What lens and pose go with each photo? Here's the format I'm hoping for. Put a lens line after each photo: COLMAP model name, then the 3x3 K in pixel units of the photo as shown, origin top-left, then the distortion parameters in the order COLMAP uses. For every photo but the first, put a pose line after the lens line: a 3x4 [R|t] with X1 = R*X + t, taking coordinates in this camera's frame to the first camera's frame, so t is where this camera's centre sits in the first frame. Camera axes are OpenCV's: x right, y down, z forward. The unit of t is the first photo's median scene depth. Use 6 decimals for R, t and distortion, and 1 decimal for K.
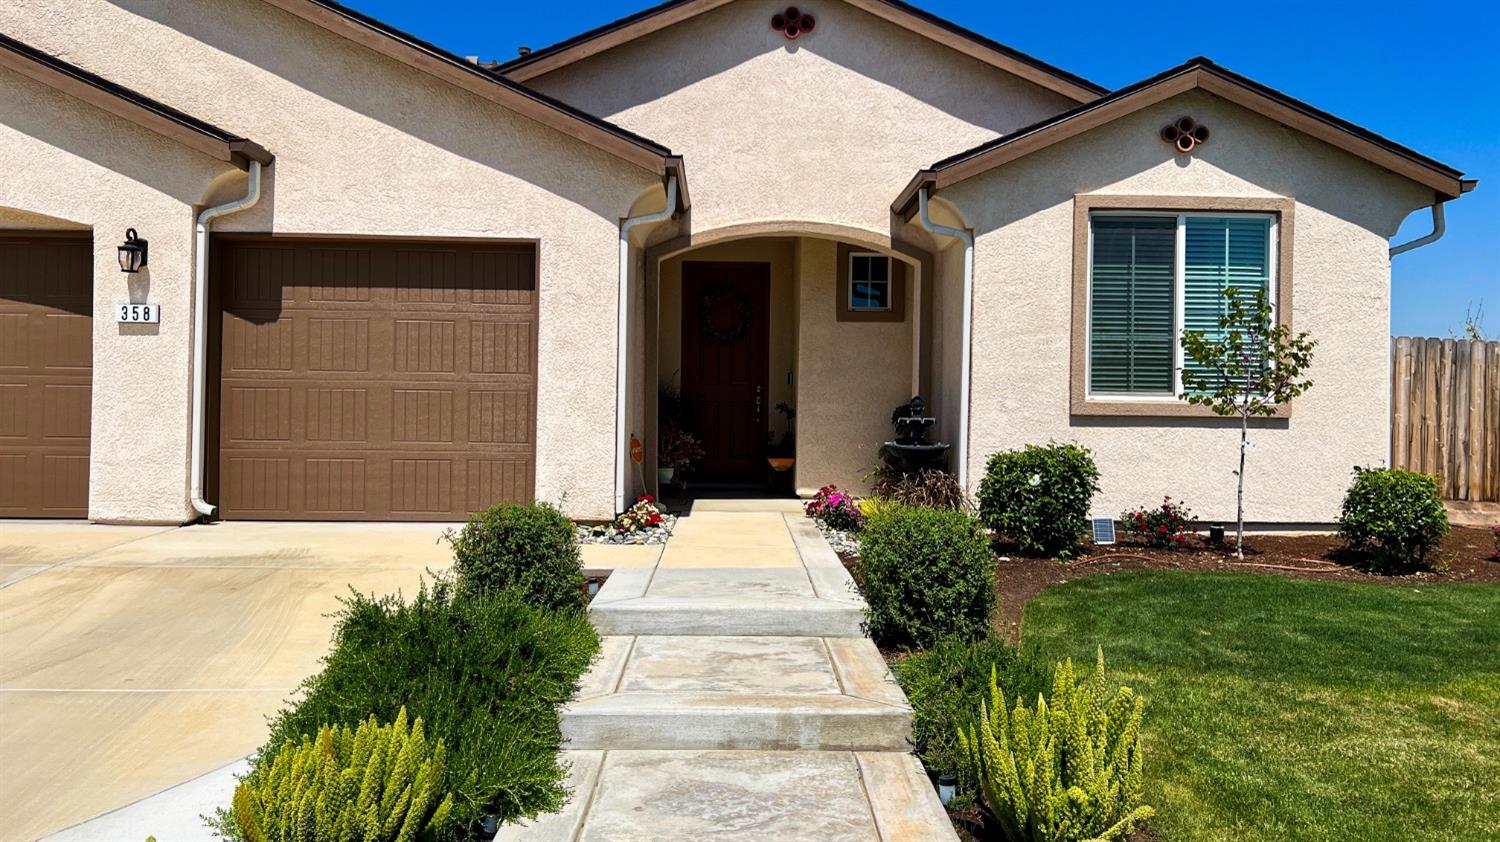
lens RADIAL K [[1137.0, 0, 771.3], [0, 1137.0, 414.1], [0, 0, 1]] dist [0.044582, -0.064367]
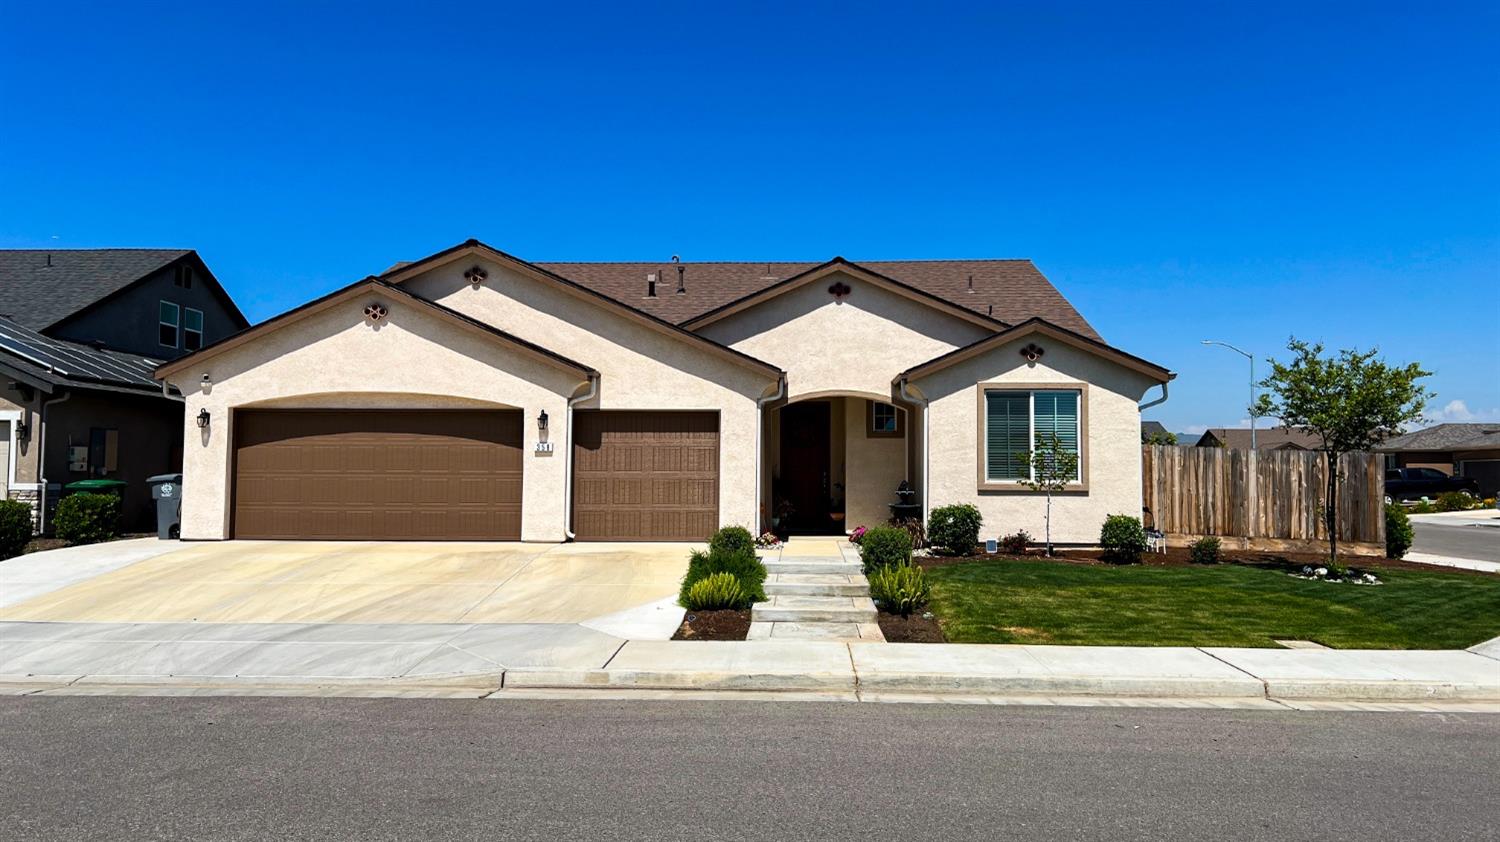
lens RADIAL K [[1111.7, 0, 750.0], [0, 1111.7, 421.0], [0, 0, 1]] dist [0.049168, -0.066724]
pose [[0.996600, -0.010638, -0.081700, 0.022529], [0.006140, 0.998461, -0.055118, -0.015626], [0.082161, 0.054429, 0.995132, -1.047597]]
